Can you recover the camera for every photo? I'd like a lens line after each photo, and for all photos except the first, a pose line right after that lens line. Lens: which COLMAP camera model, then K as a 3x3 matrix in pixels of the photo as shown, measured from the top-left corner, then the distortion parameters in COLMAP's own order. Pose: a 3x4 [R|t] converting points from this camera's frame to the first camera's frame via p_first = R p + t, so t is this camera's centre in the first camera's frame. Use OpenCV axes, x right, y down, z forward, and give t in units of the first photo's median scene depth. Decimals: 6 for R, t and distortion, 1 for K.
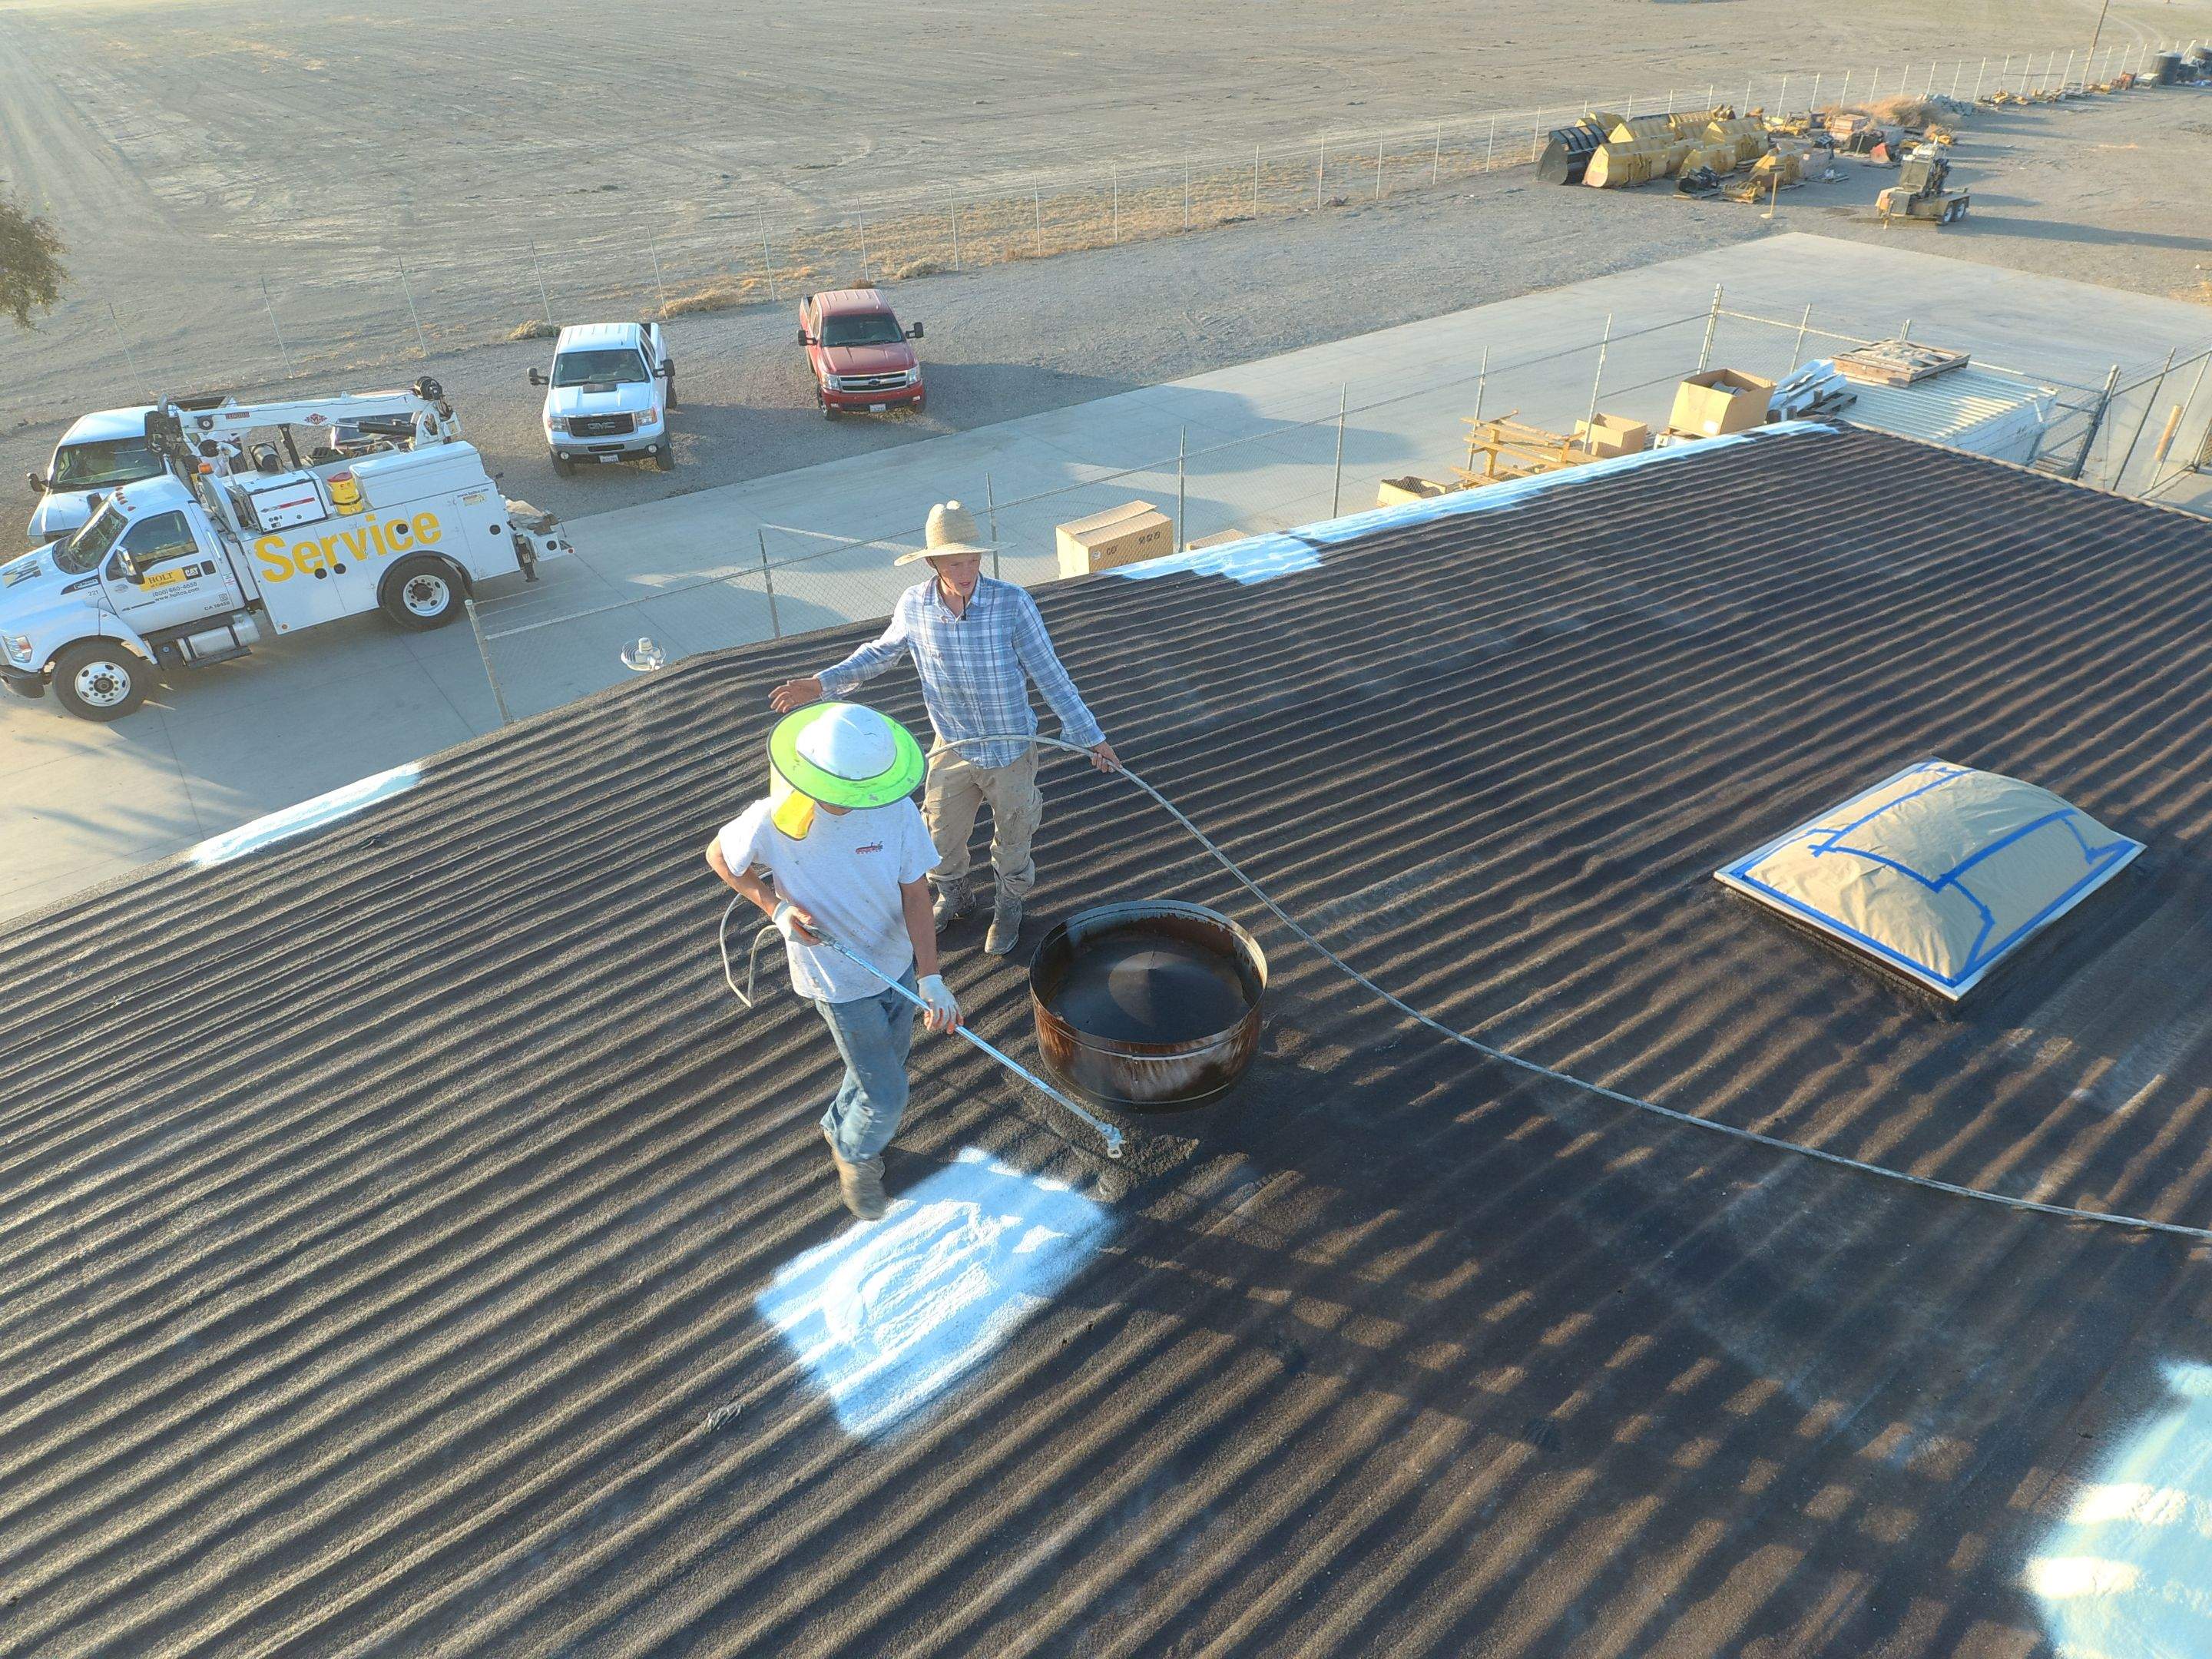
lens RADIAL K [[1323.4, 0, 1115.6], [0, 1323.4, 837.3], [0, 0, 1]] dist [0.084739, -0.115420]
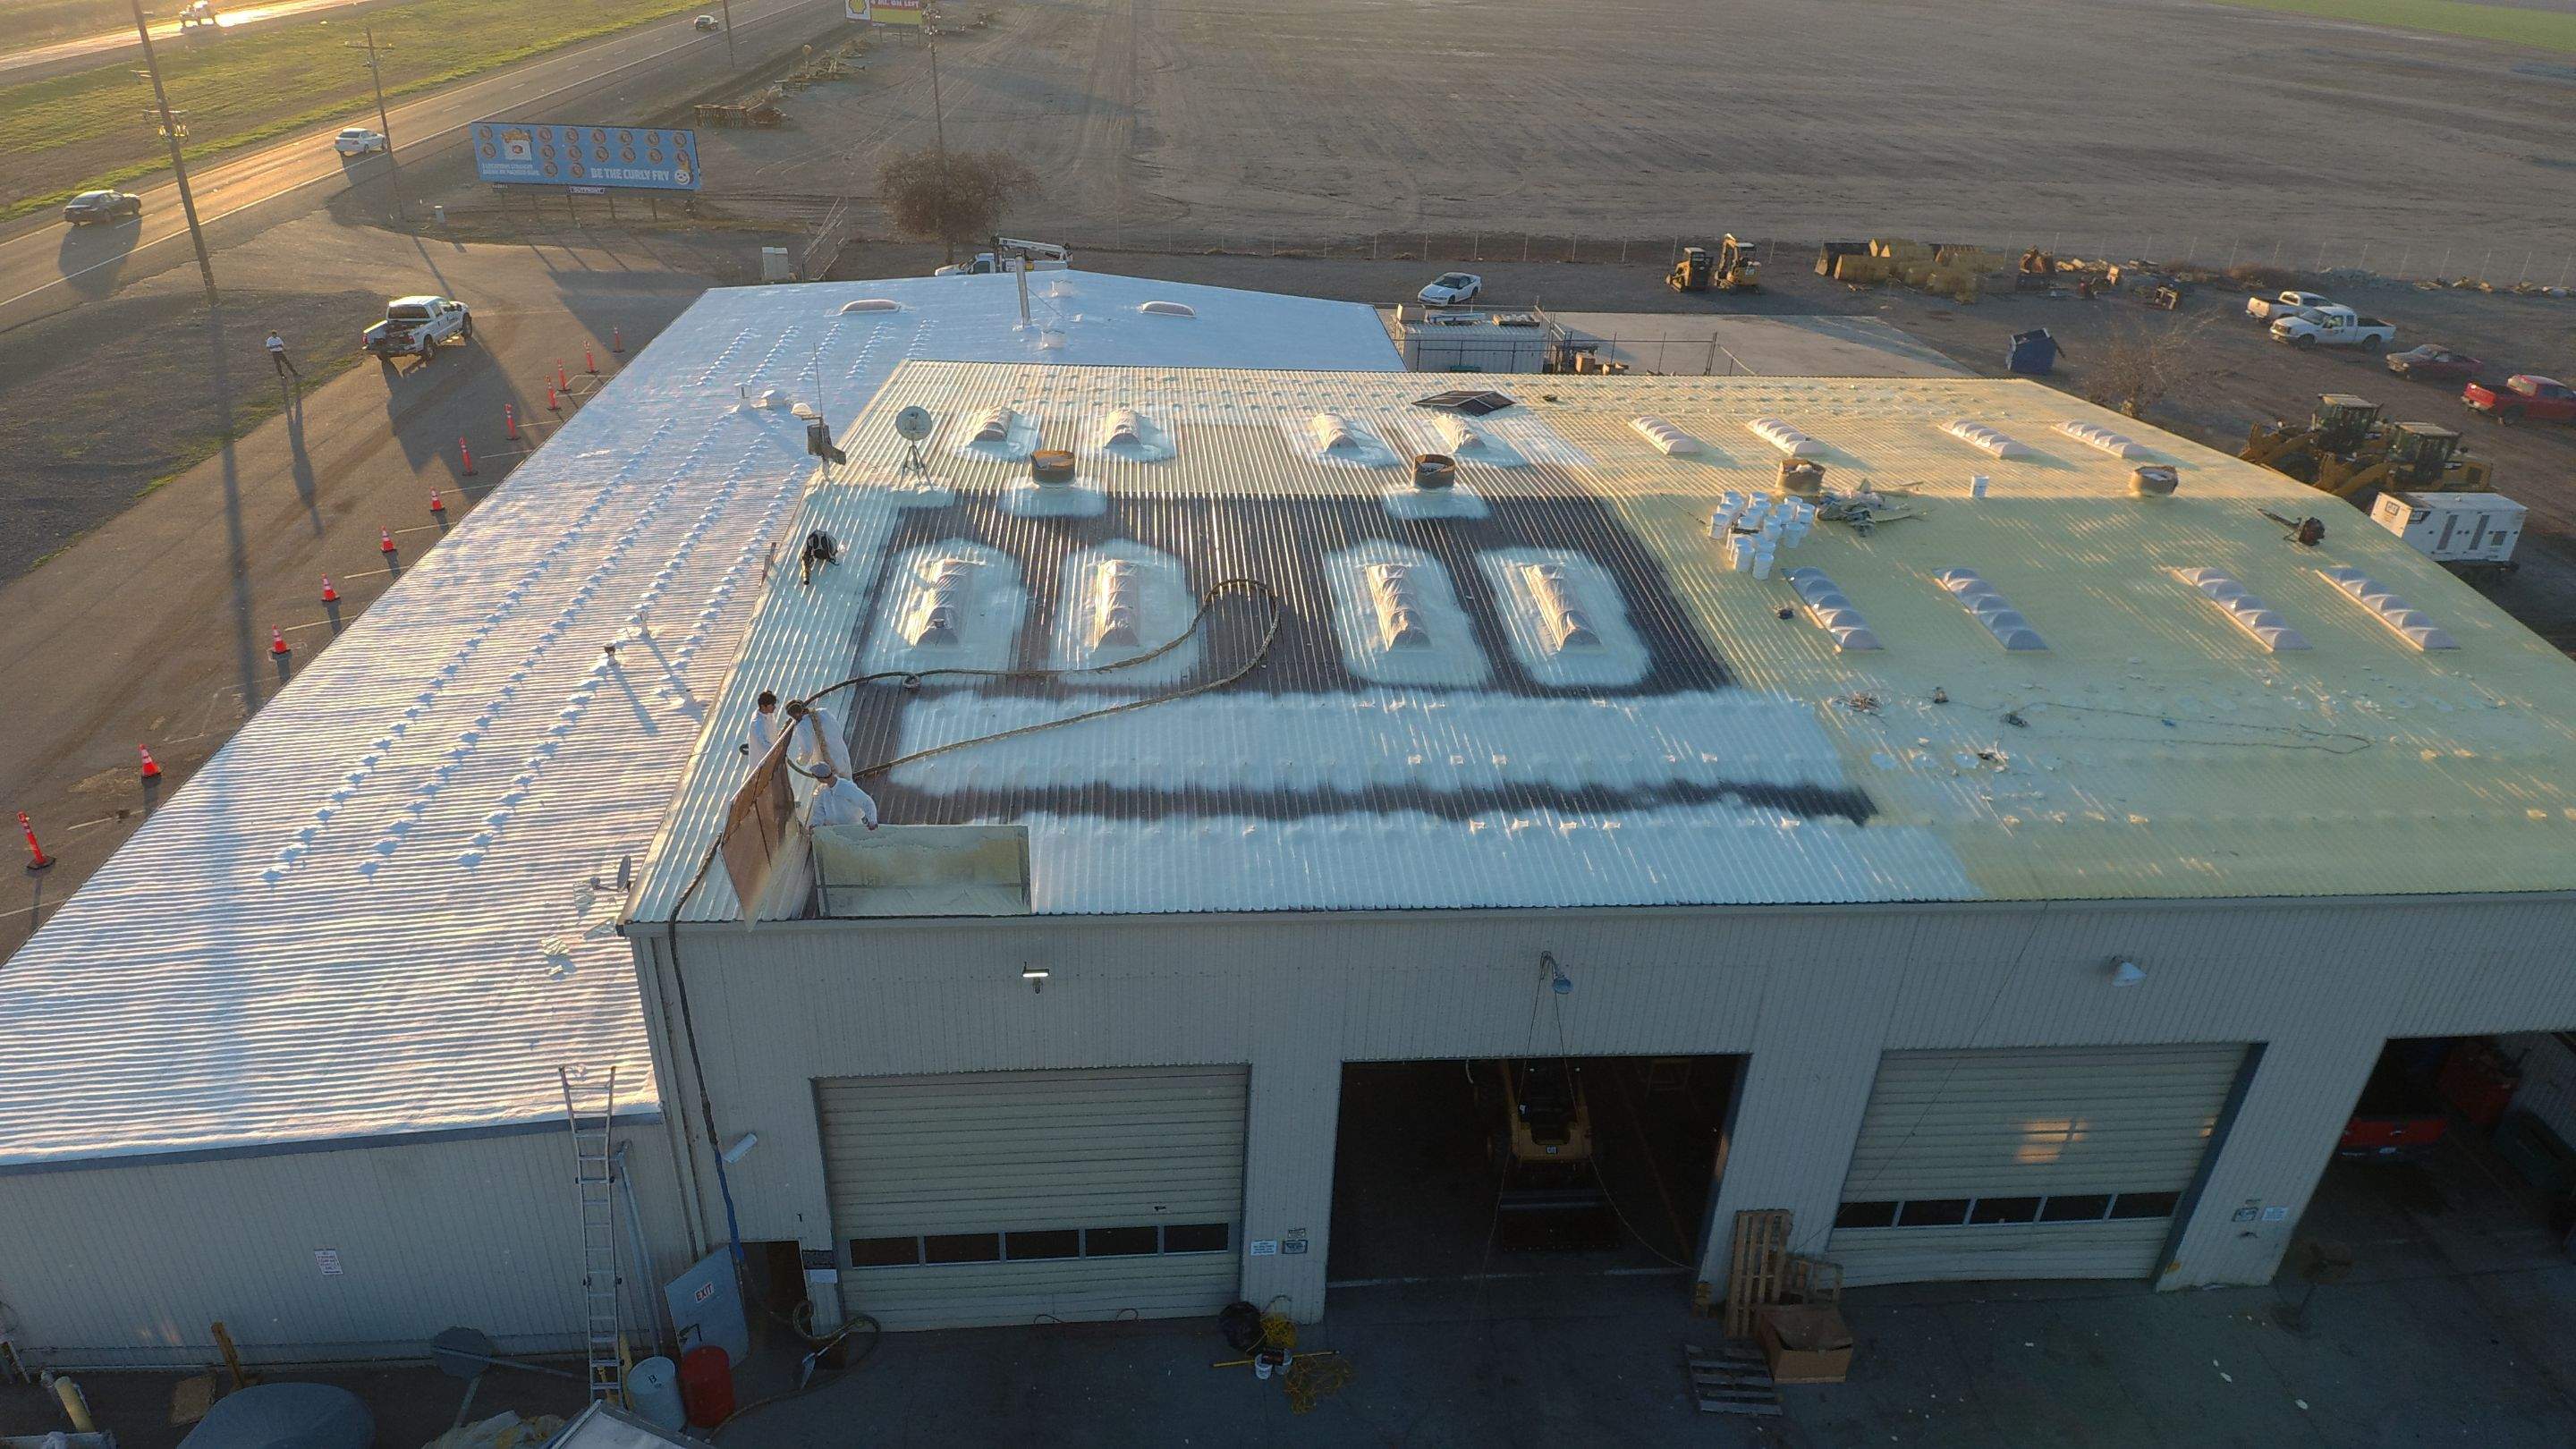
lens RADIAL K [[1573.0, 0, 1288.0], [0, 1573.0, 724.5], [0, 0, 1]] dist [0.001826, 0.000324]
pose [[0.841001, 0.293328, -0.454617, 2.934653], [-0.346170, 0.937500, -0.035490, 1.109408], [0.415793, 0.187222, 0.889980, -3.026285]]
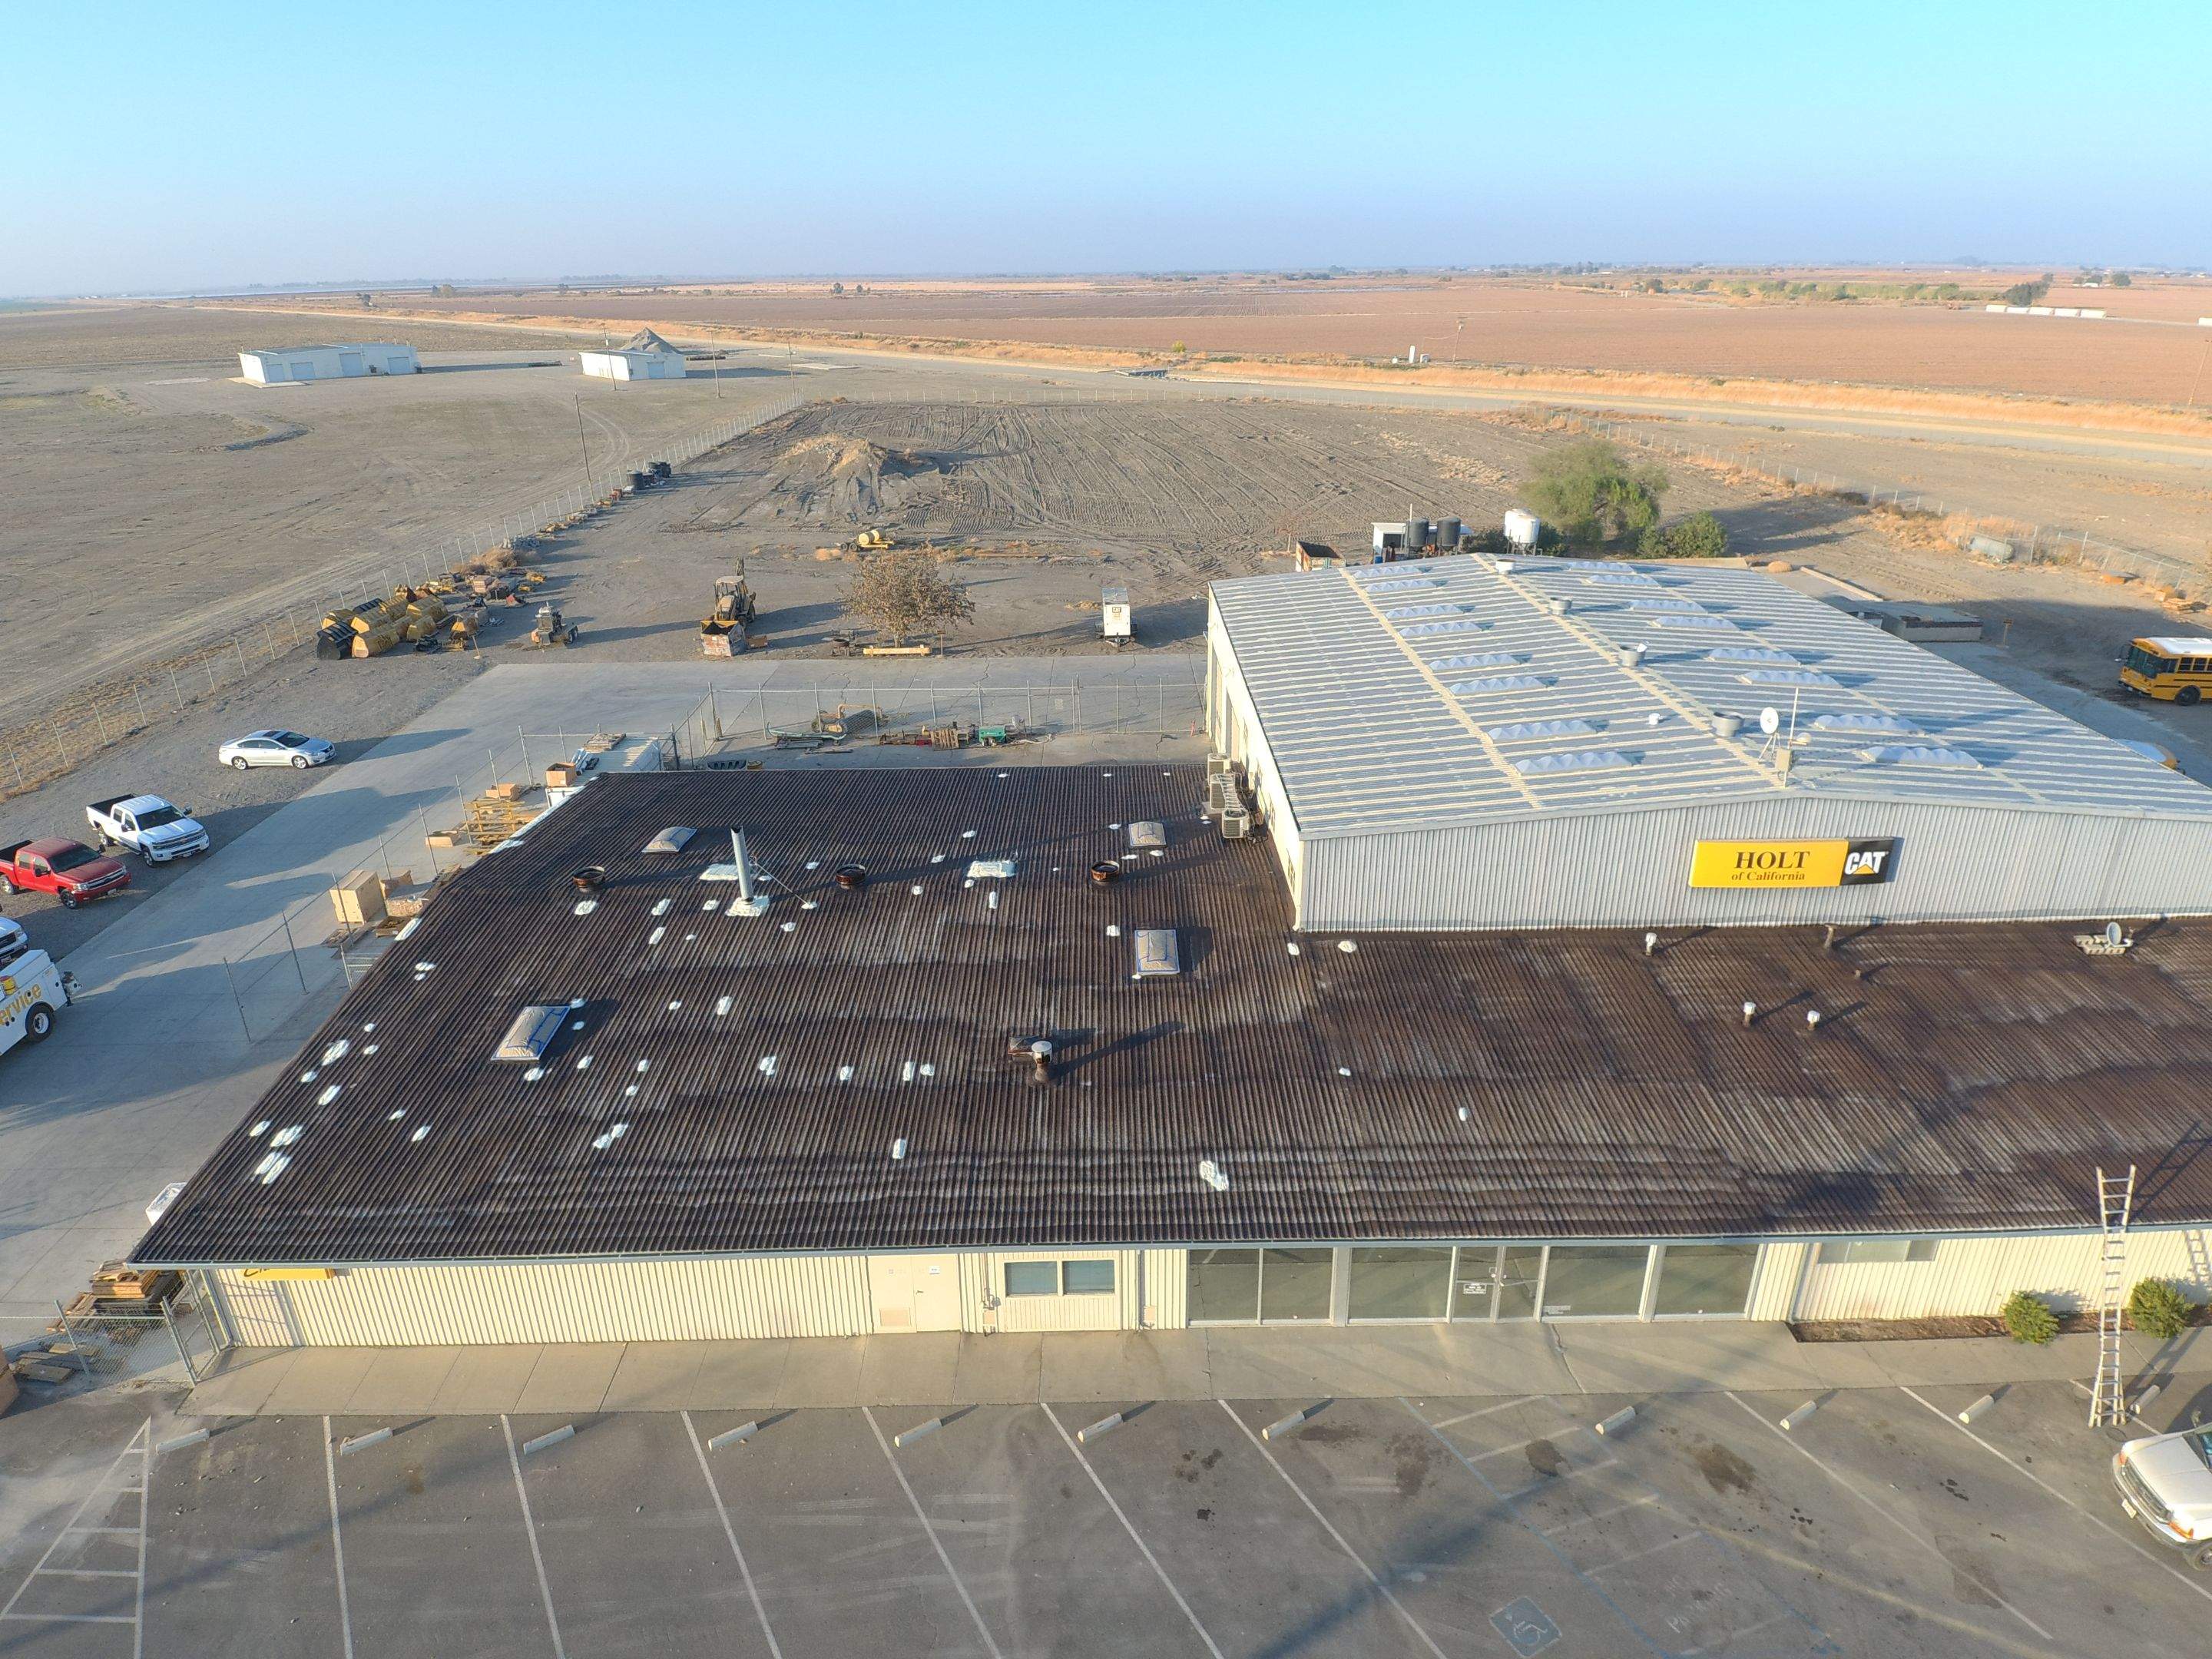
lens RADIAL K [[1323.4, 0, 1115.6], [0, 1323.4, 837.3], [0, 0, 1]] dist [0.084739, -0.115420]
pose [[0.592388, -0.308632, 0.744193, -1.398941], [0.458860, 0.888503, 0.003220, 0.465473], [-0.662211, 0.339573, 0.667957, -2.282093]]
